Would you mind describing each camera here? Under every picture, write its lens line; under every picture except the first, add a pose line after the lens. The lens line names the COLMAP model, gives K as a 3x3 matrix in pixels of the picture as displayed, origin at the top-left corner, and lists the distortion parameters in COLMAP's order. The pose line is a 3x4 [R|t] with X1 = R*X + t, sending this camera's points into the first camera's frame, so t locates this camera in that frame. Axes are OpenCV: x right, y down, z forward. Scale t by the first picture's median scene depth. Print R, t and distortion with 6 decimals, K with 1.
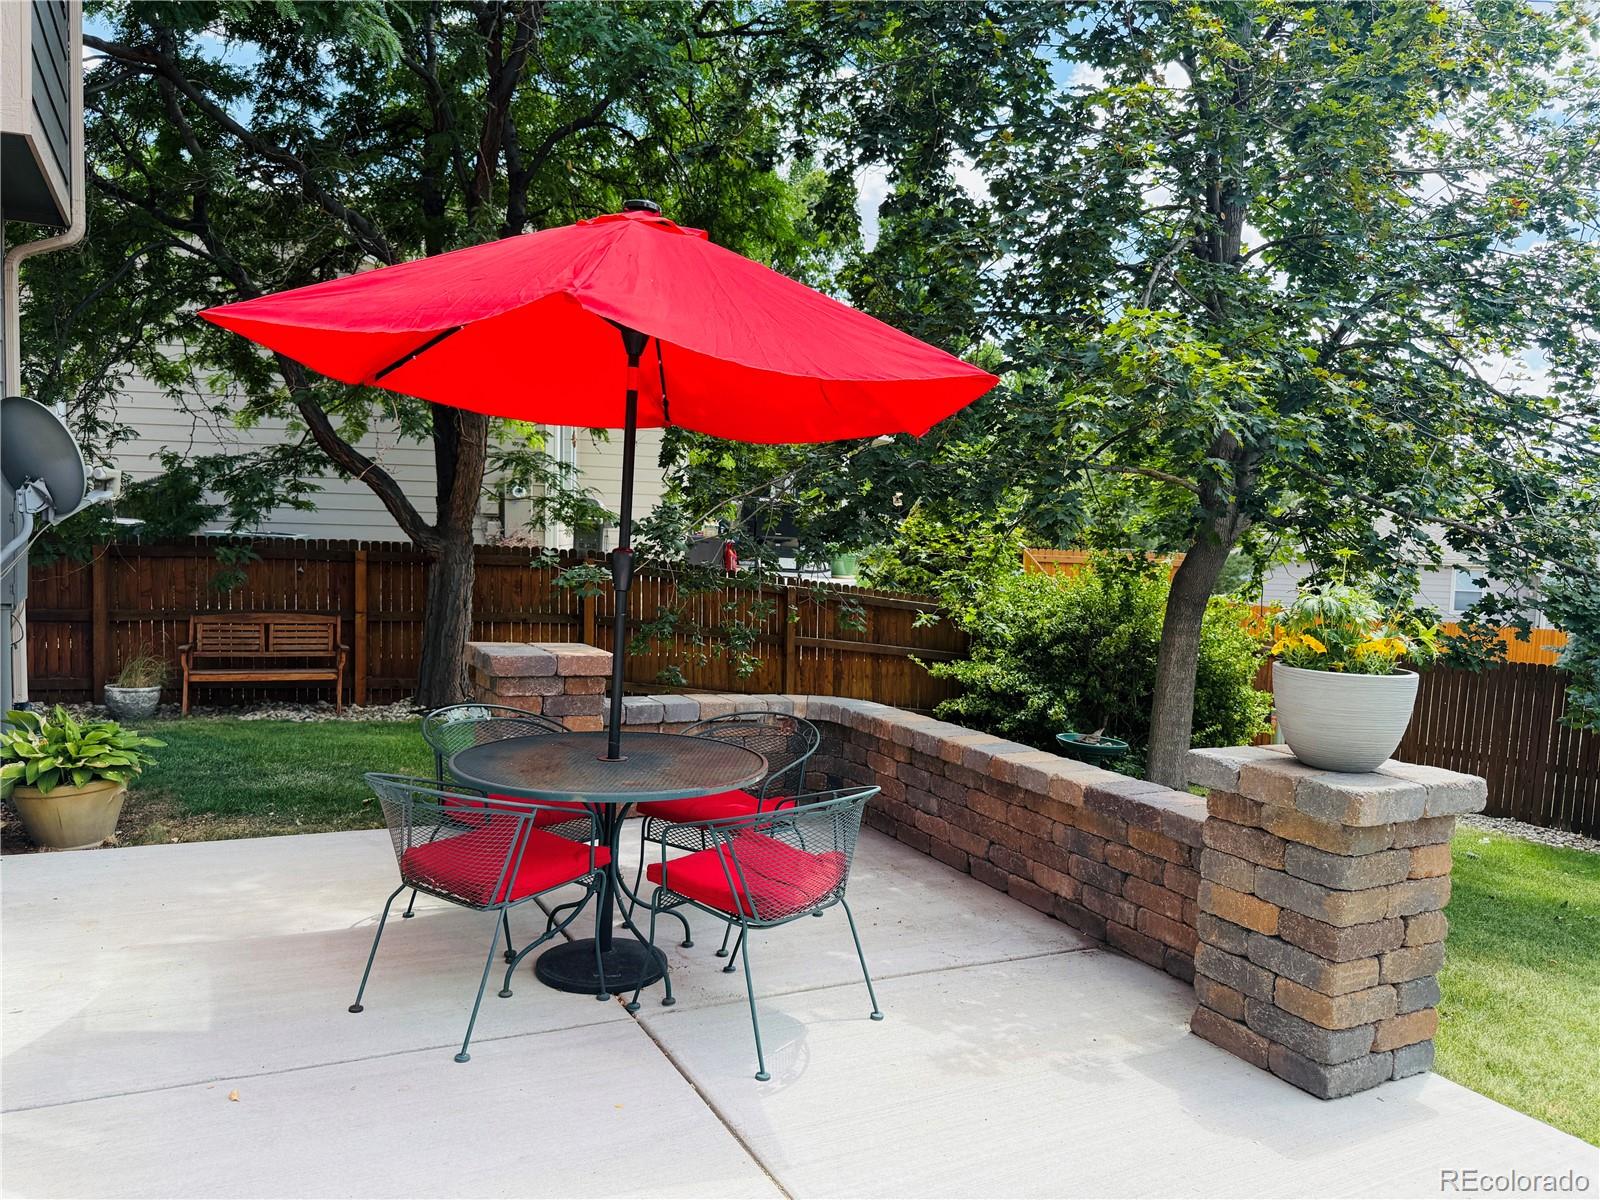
lens RADIAL K [[1139.0, 0, 794.0], [0, 1139.0, 616.1], [0, 0, 1]] dist [0.072671, -0.120152]
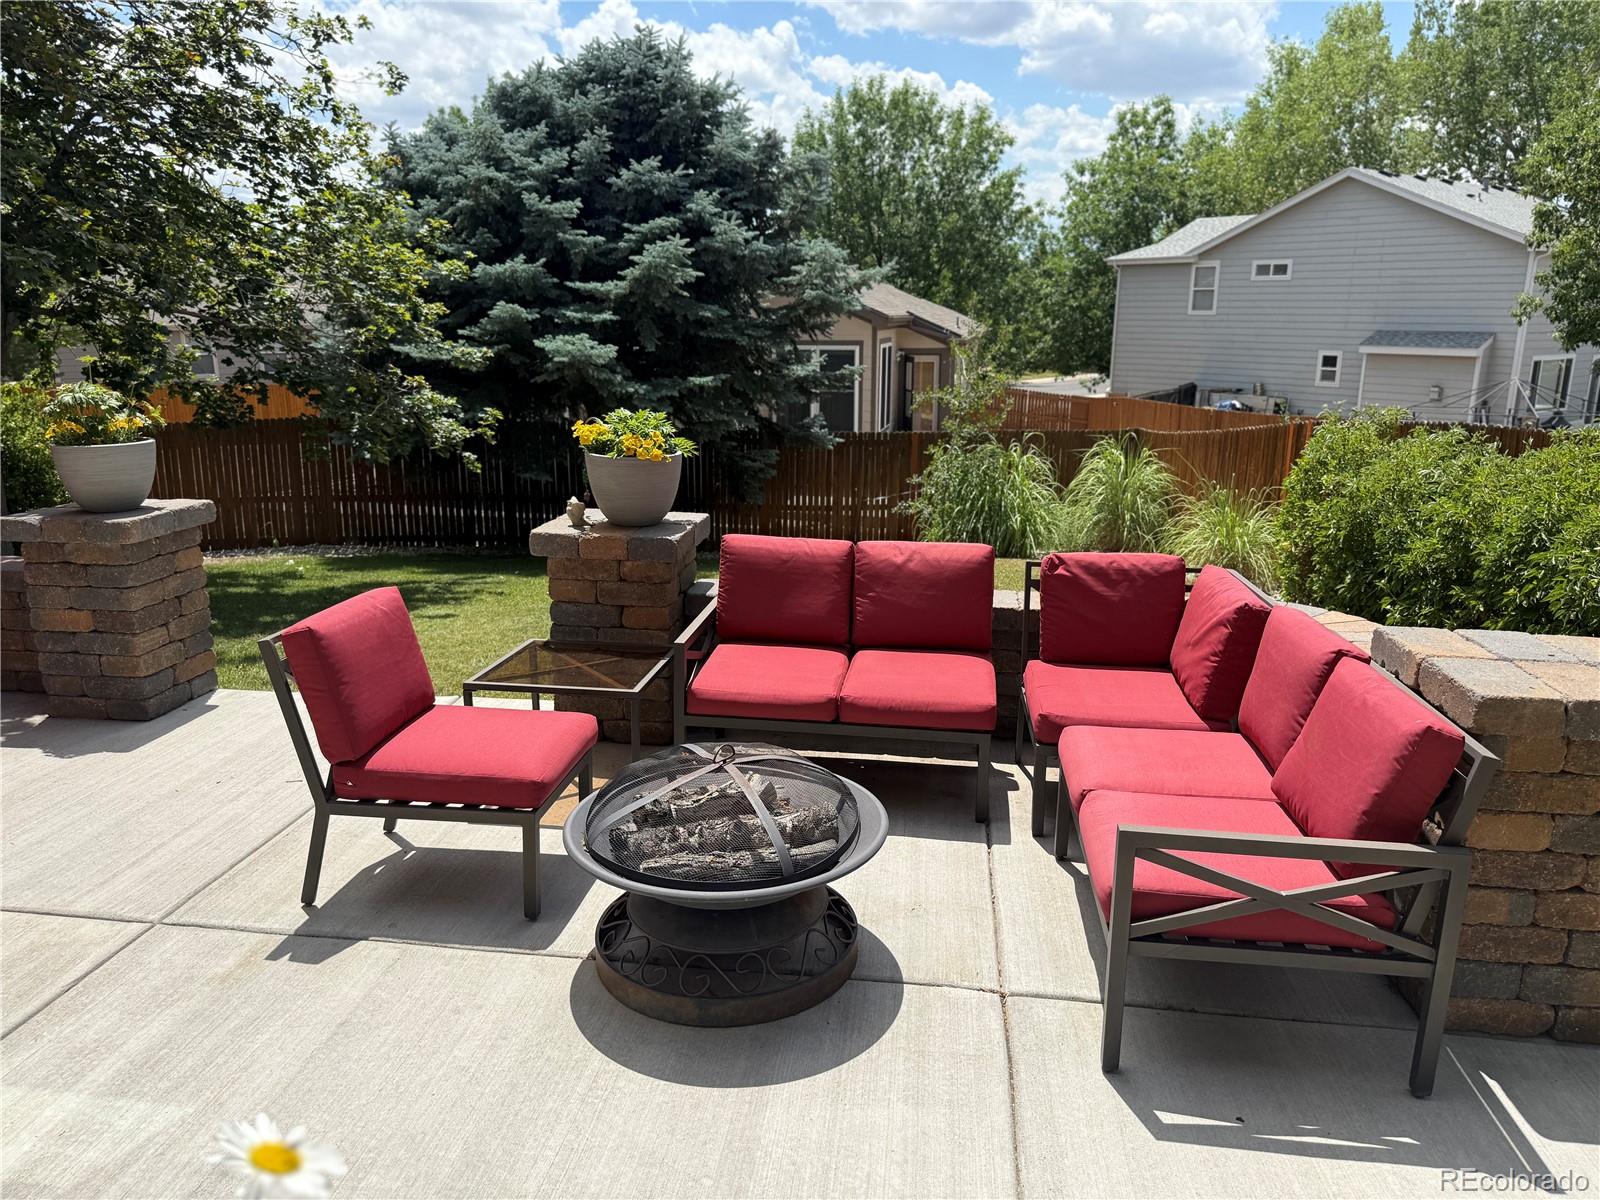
lens RADIAL K [[1139.0, 0, 794.0], [0, 1139.0, 616.1], [0, 0, 1]] dist [0.072671, -0.120152]
pose [[0.586388, -0.242929, 0.772745, -0.068075], [0.084836, 0.967142, 0.239665, -0.005696], [-0.805576, -0.074980, 0.587729, -0.211189]]
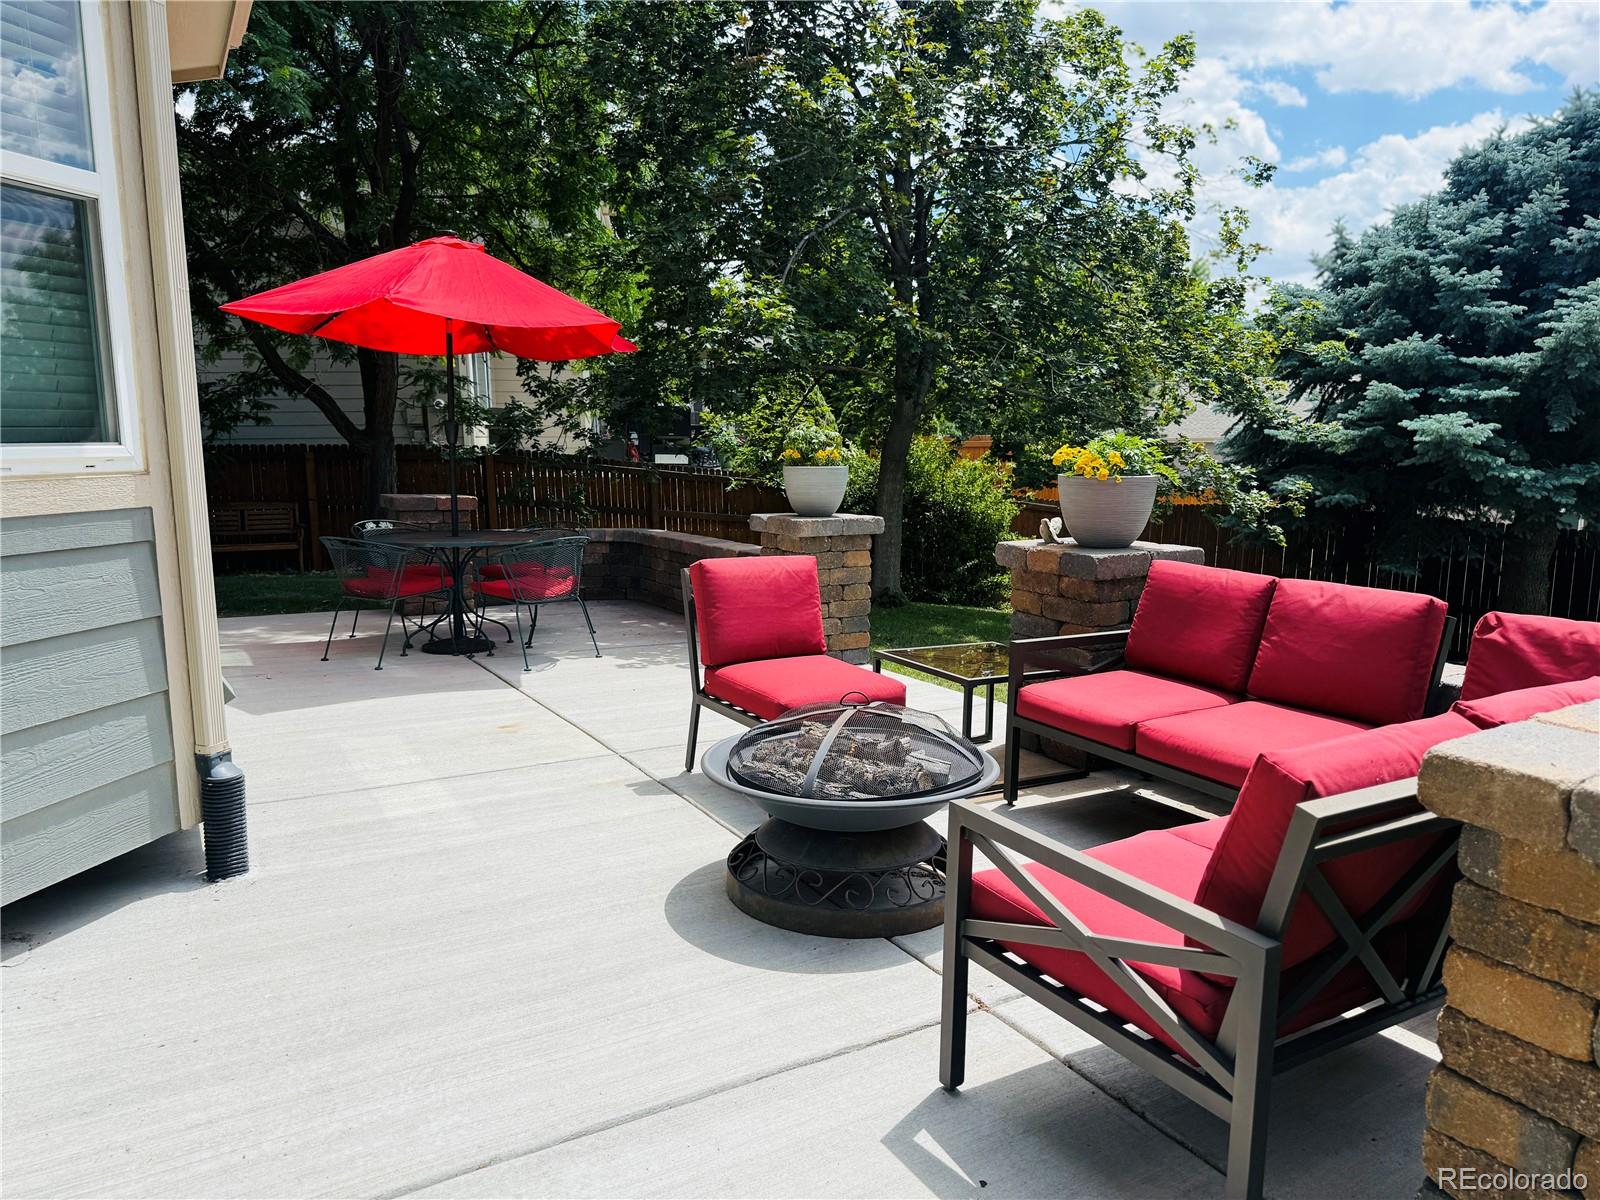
lens RADIAL K [[1124.9, 0, 779.6], [0, 1124.9, 615.2], [0, 0, 1]] dist [0.000690, -0.003211]
pose [[0.998589, -0.046098, 0.026366, 0.132073], [0.043784, 0.995630, 0.082485, 0.052710], [-0.030053, -0.081215, 0.996243, -0.351873]]
